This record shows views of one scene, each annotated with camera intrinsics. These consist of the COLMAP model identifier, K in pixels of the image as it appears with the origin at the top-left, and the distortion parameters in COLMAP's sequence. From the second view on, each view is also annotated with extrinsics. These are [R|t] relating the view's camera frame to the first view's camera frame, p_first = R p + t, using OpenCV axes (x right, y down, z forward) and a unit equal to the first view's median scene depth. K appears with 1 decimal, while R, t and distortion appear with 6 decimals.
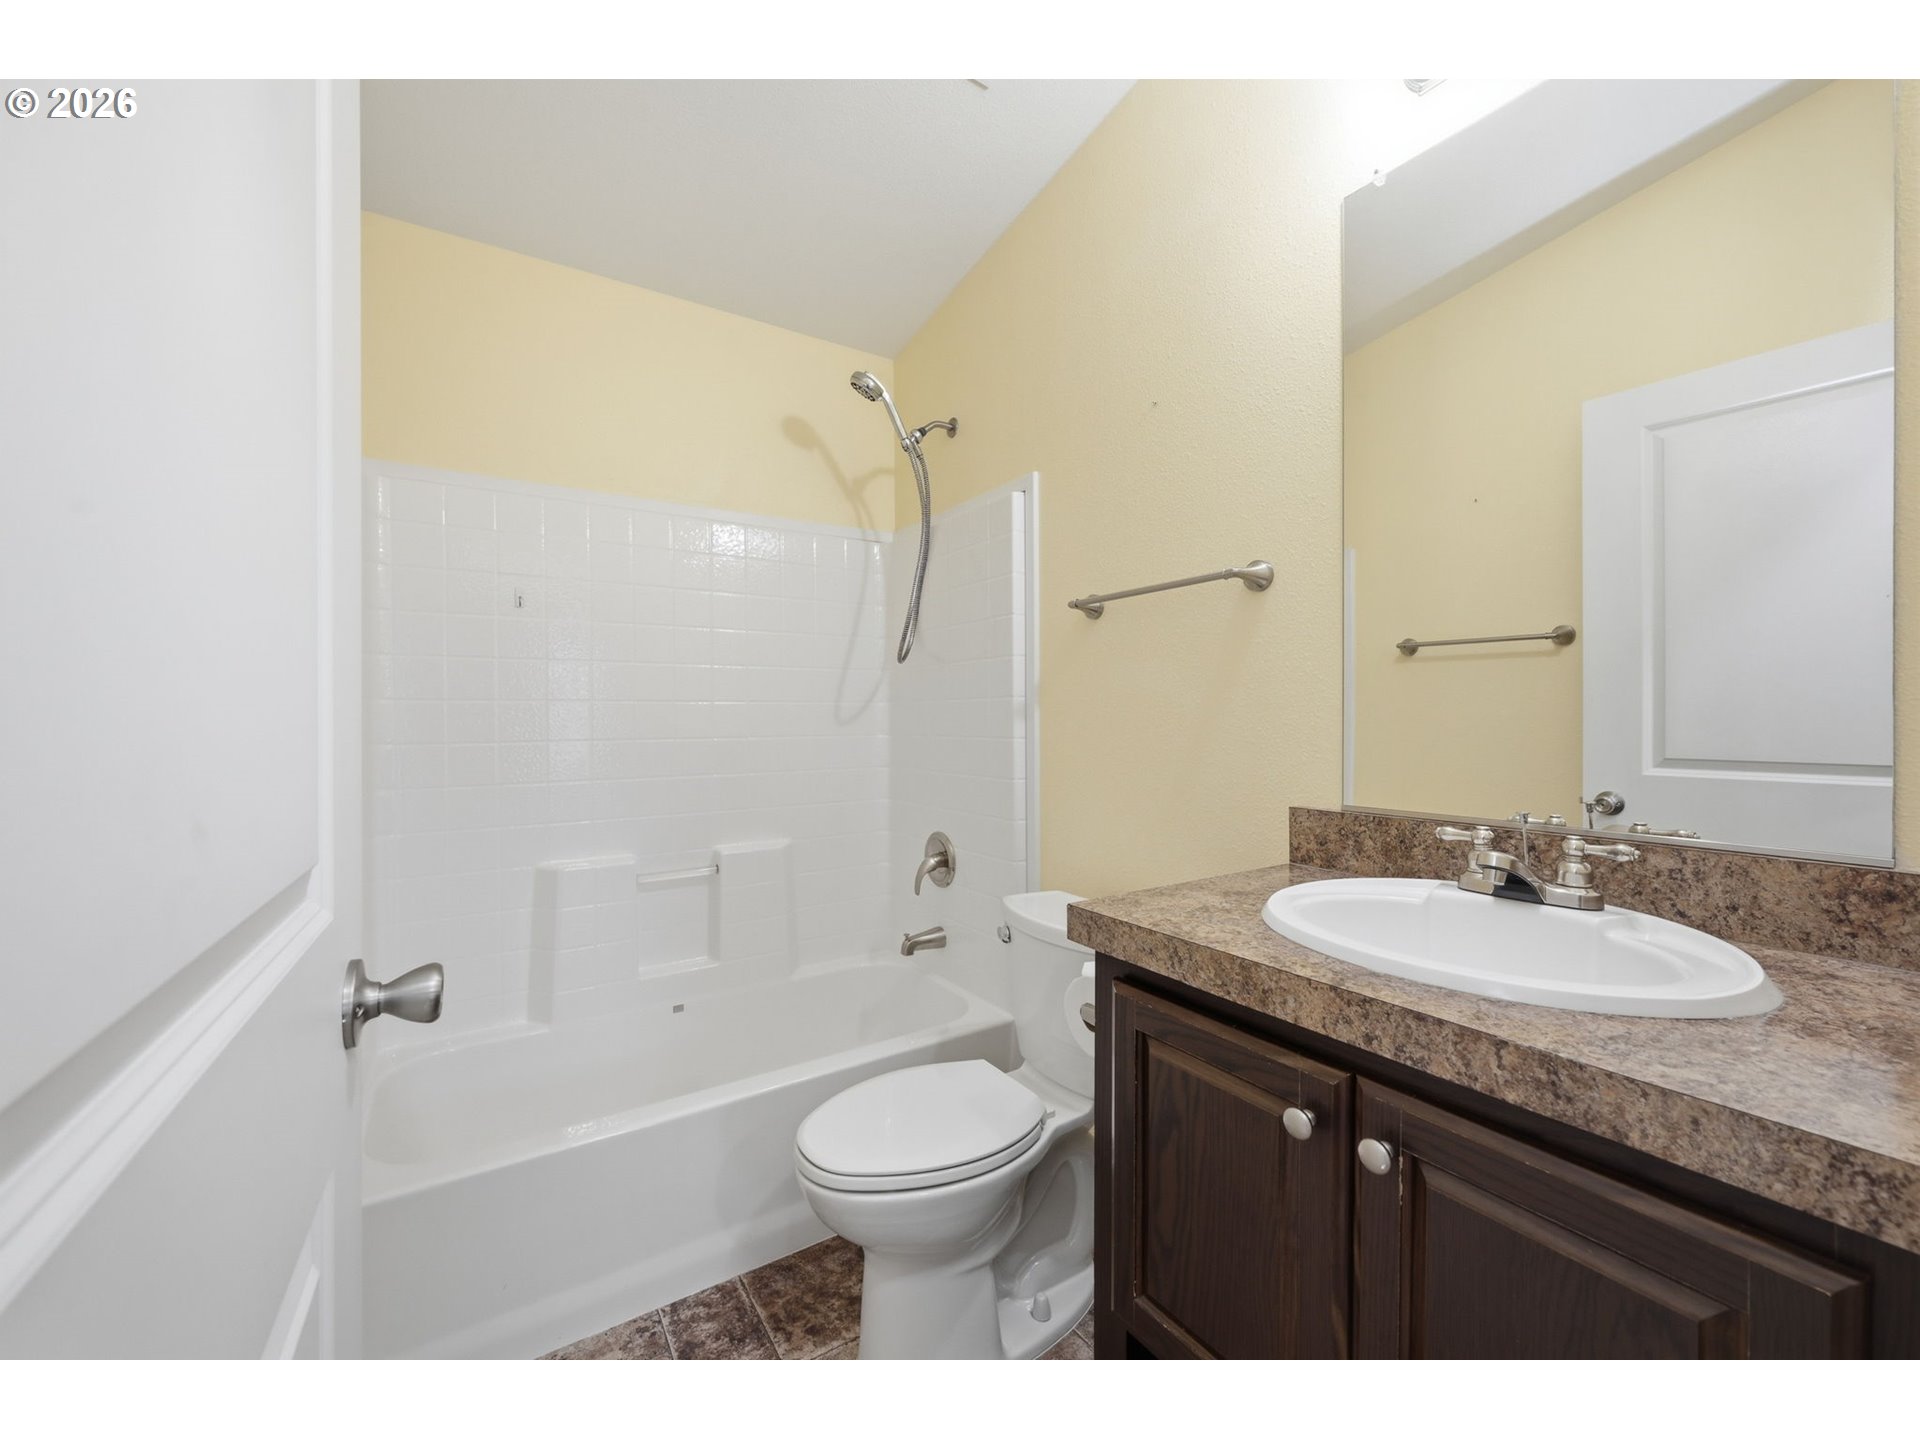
lens RADIAL K [[762.0, 0, 976.9], [0, 762.0, 721.9], [0, 0, 1]] dist [-0.002224, 0.001197]
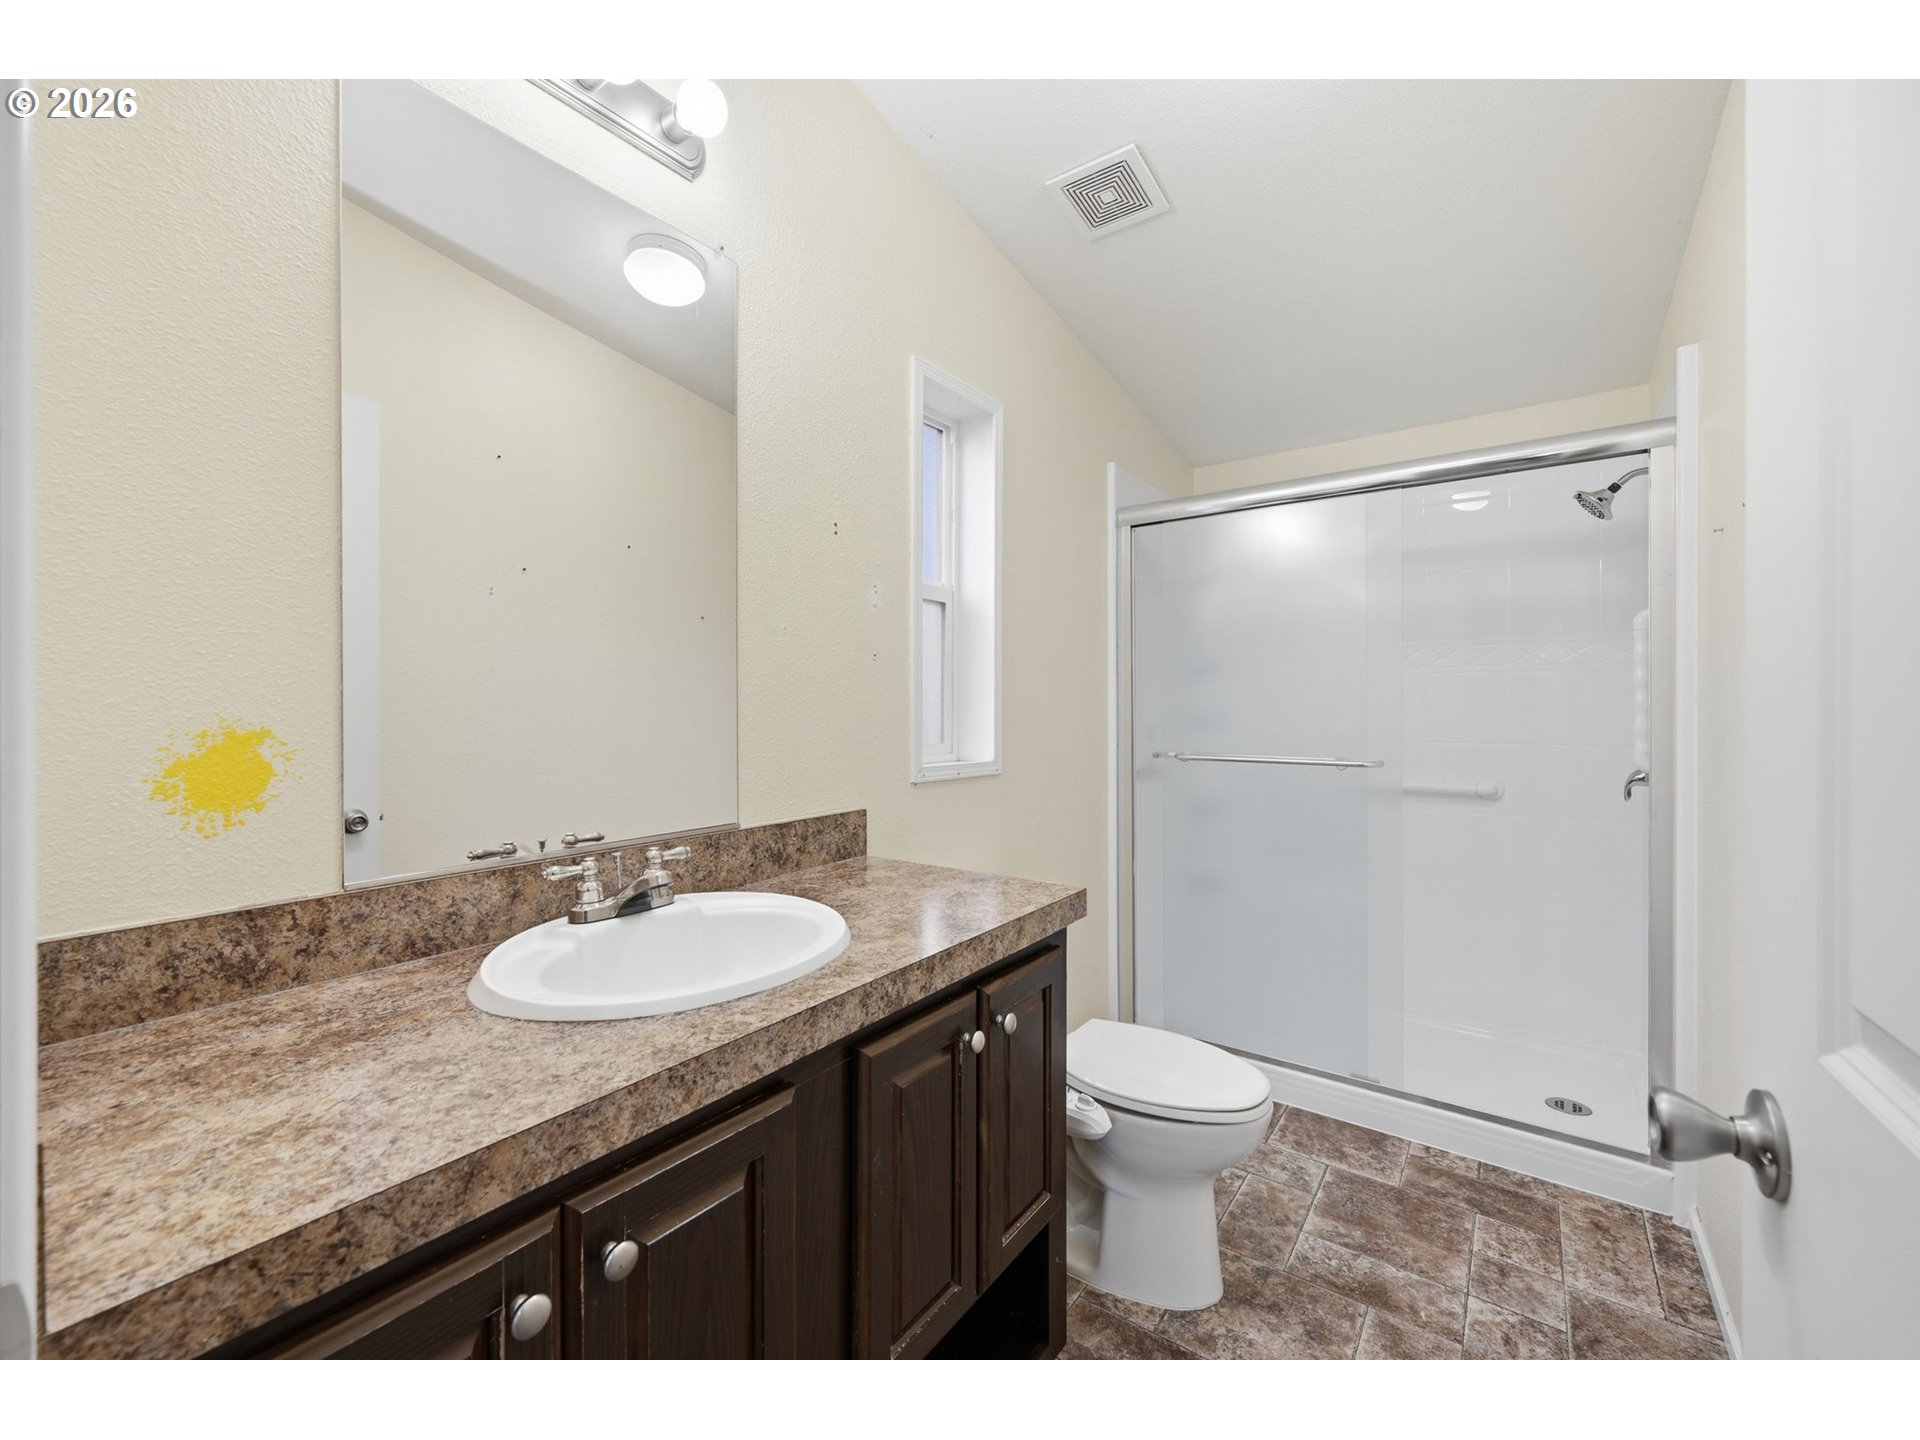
lens RADIAL K [[762.0, 0, 968.2], [0, 762.0, 718.7], [0, 0, 1]] dist [-0.002224, 0.001197]
pose [[-0.357089, 0.003246, 0.934065, -0.372608], [0.005646, 0.999983, -0.001317, -0.035537], [-0.934053, 0.004804, -0.357101, 0.680270]]
